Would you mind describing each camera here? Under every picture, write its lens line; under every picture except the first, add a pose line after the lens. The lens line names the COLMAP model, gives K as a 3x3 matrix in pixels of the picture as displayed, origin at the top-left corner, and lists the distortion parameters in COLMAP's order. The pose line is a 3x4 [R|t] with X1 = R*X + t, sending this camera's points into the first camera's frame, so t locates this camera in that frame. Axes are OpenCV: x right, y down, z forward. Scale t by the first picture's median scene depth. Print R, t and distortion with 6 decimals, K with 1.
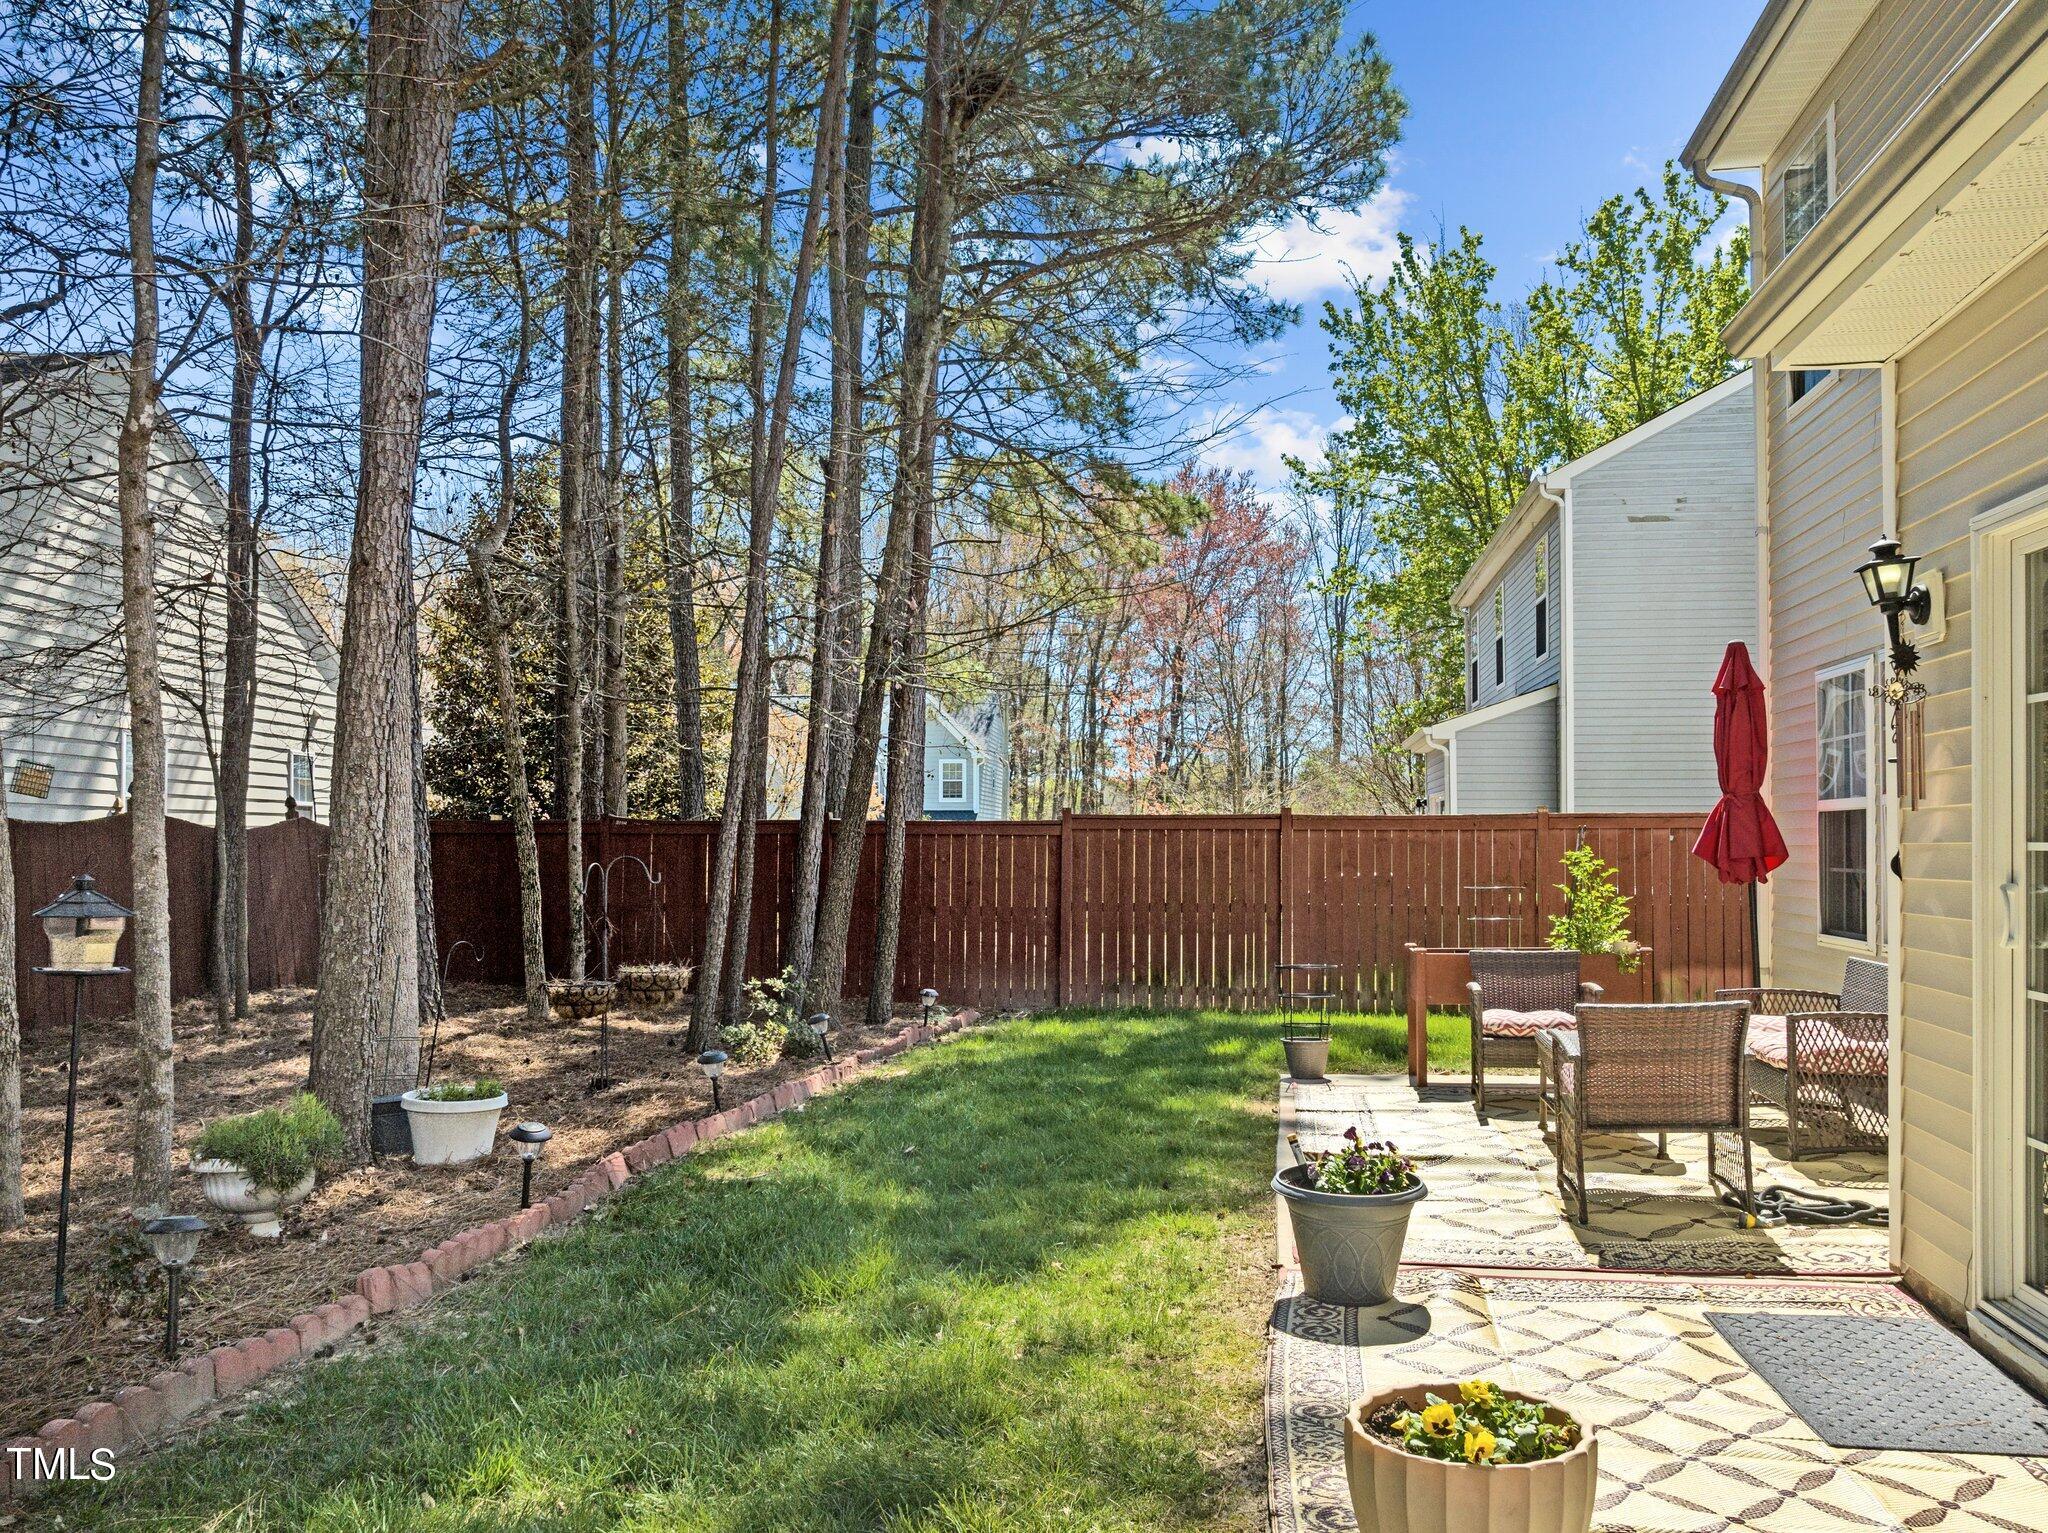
lens RADIAL K [[1453.6, 0, 1022.2], [0, 1453.6, 833.2], [0, 0, 1]] dist [-0.039056, 0.004714]
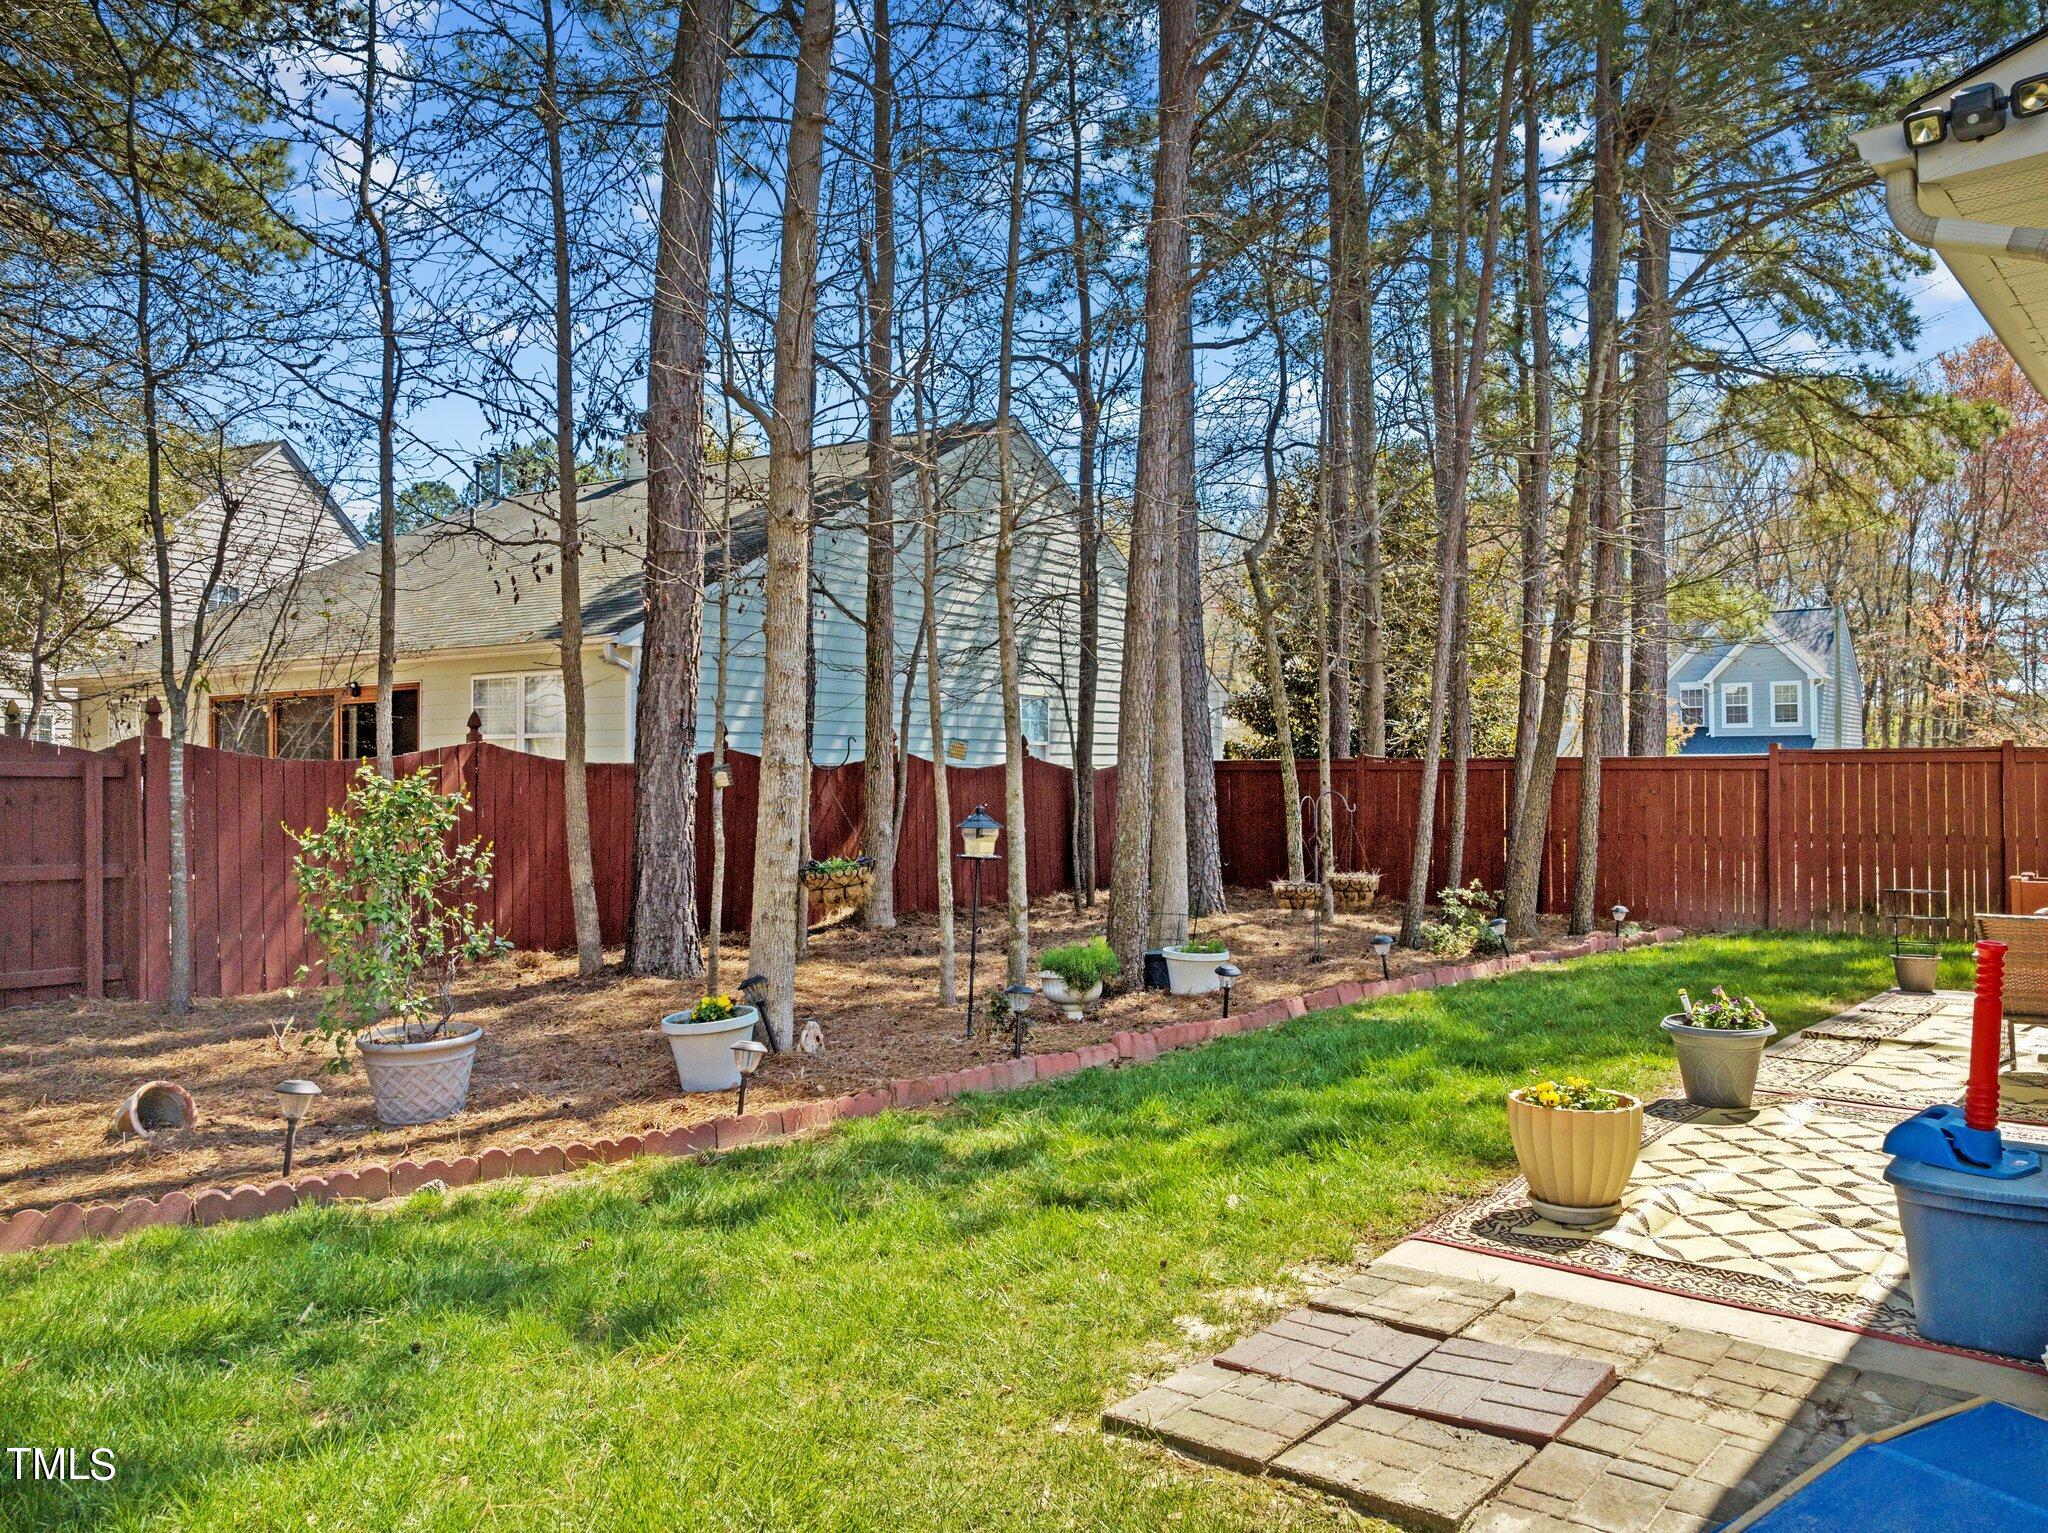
lens RADIAL K [[1442.7, 0, 1028.5], [0, 1442.7, 768.9], [0, 0, 1]] dist [-0.038031, 0.004282]
pose [[0.845407, -0.007665, -0.534068, 0.170278], [0.010555, 0.999942, 0.002356, -0.009282], [0.534019, -0.007629, 0.845438, -0.234934]]
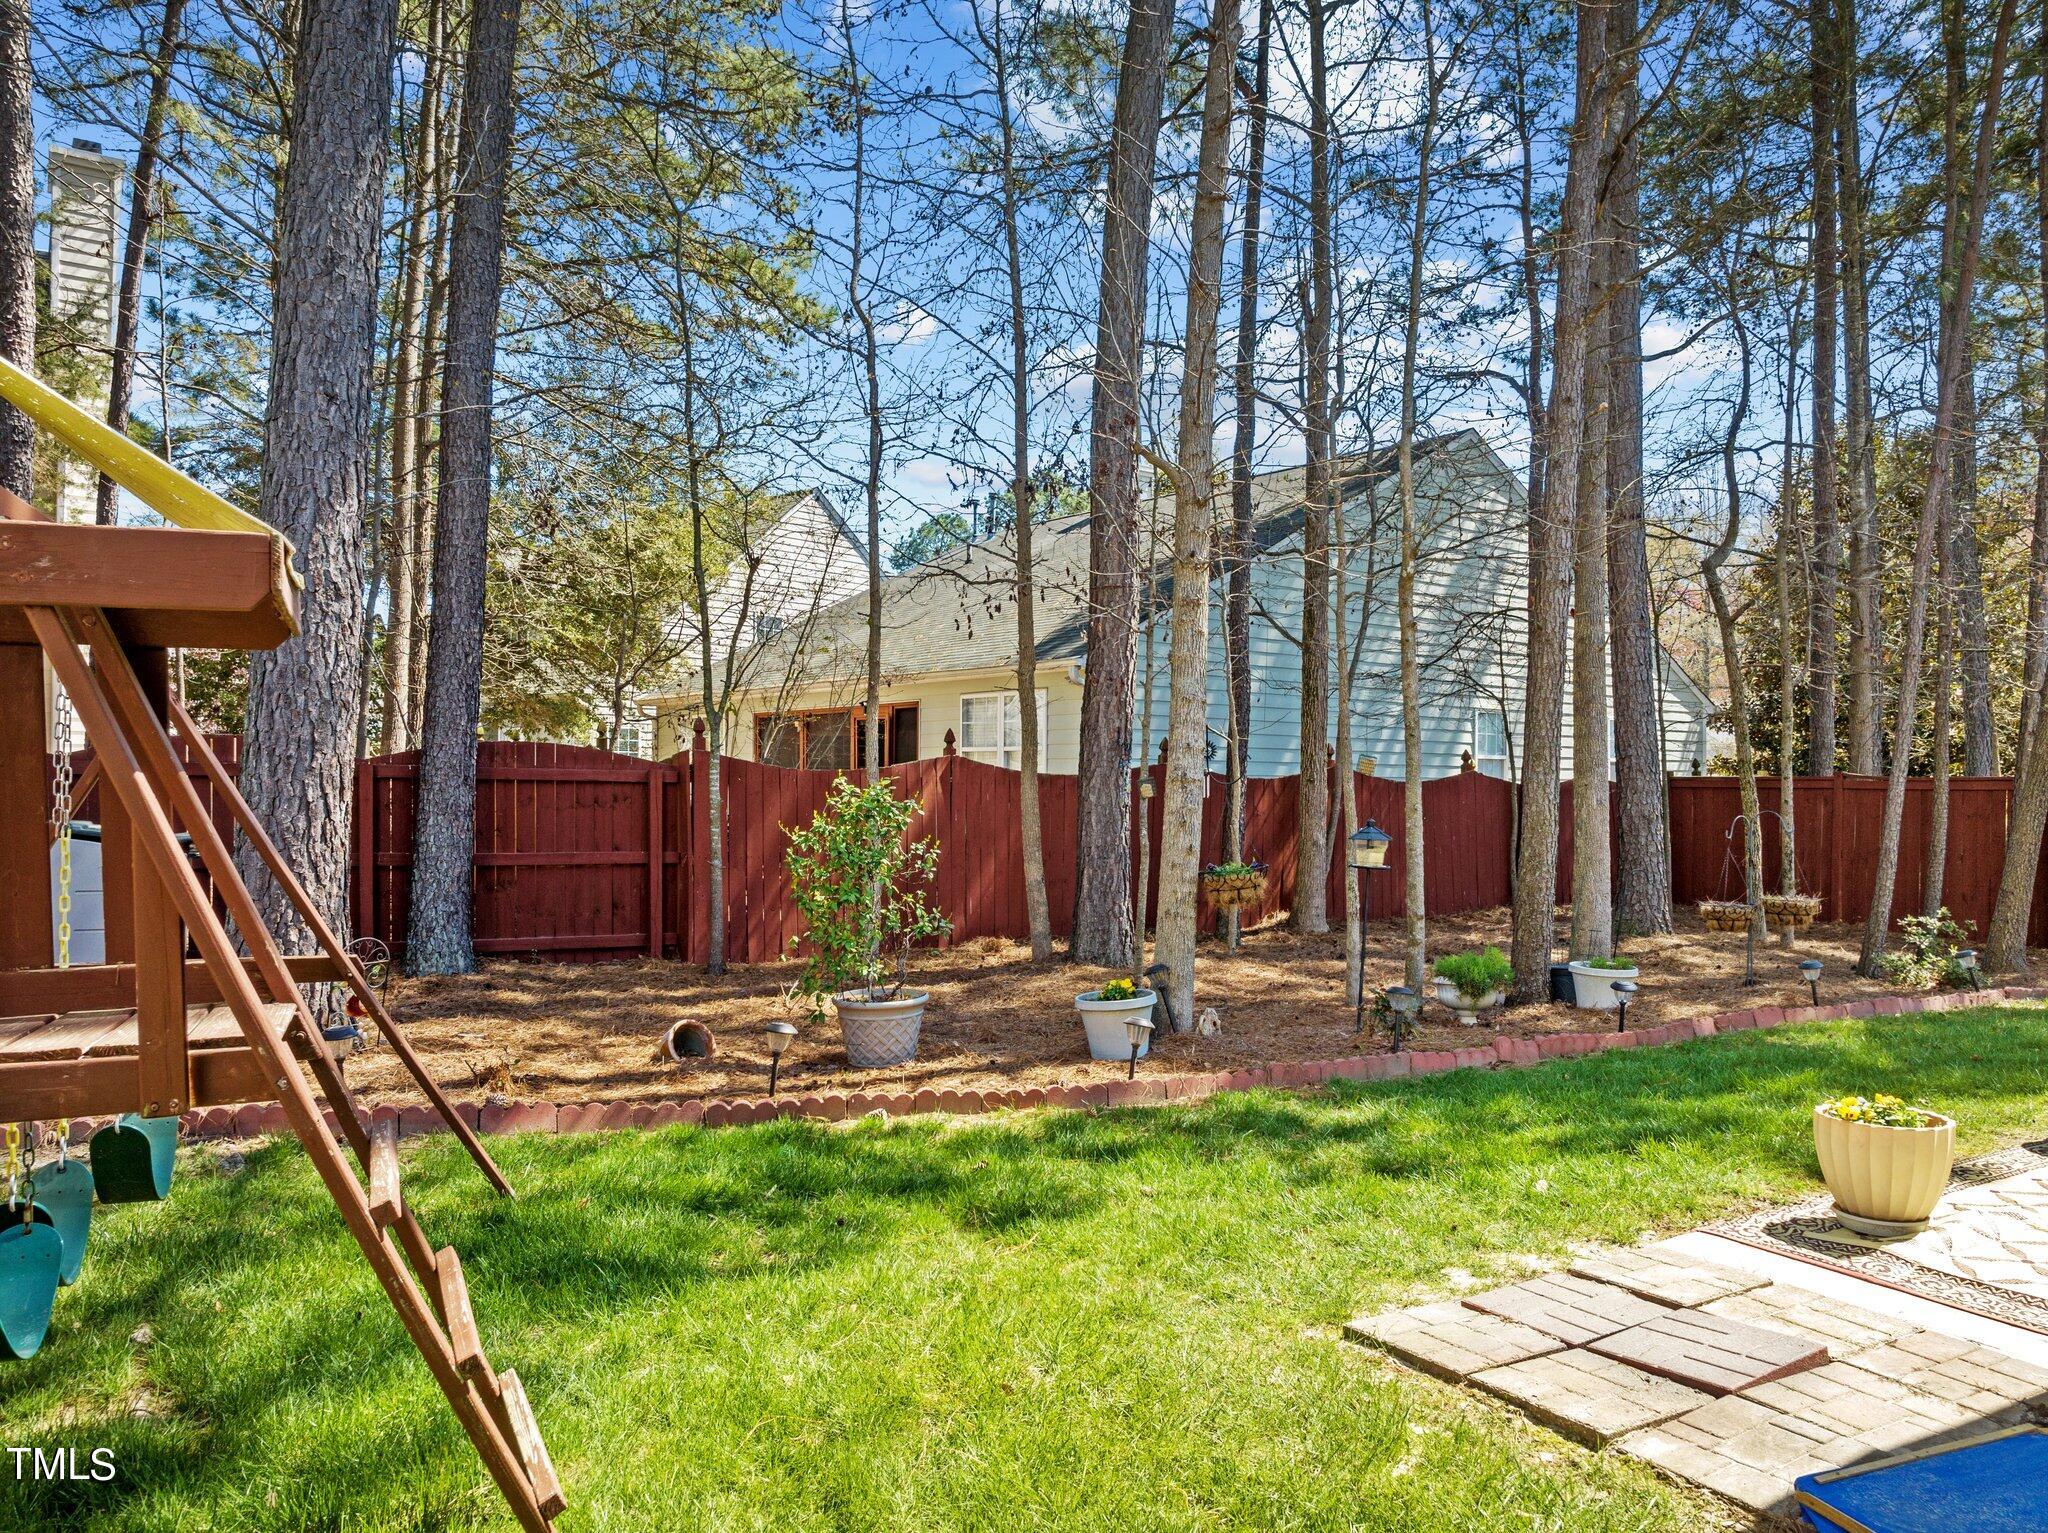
lens RADIAL K [[1413.7, 0, 1042.9], [0, 1413.7, 819.8], [0, 0, 1]] dist [-0.007104, -0.029897]
pose [[0.627731, 0.022364, -0.778109, 0.254114], [0.000559, 0.999574, 0.029180, -0.011247], [0.778430, -0.018752, 0.627451, -0.255433]]
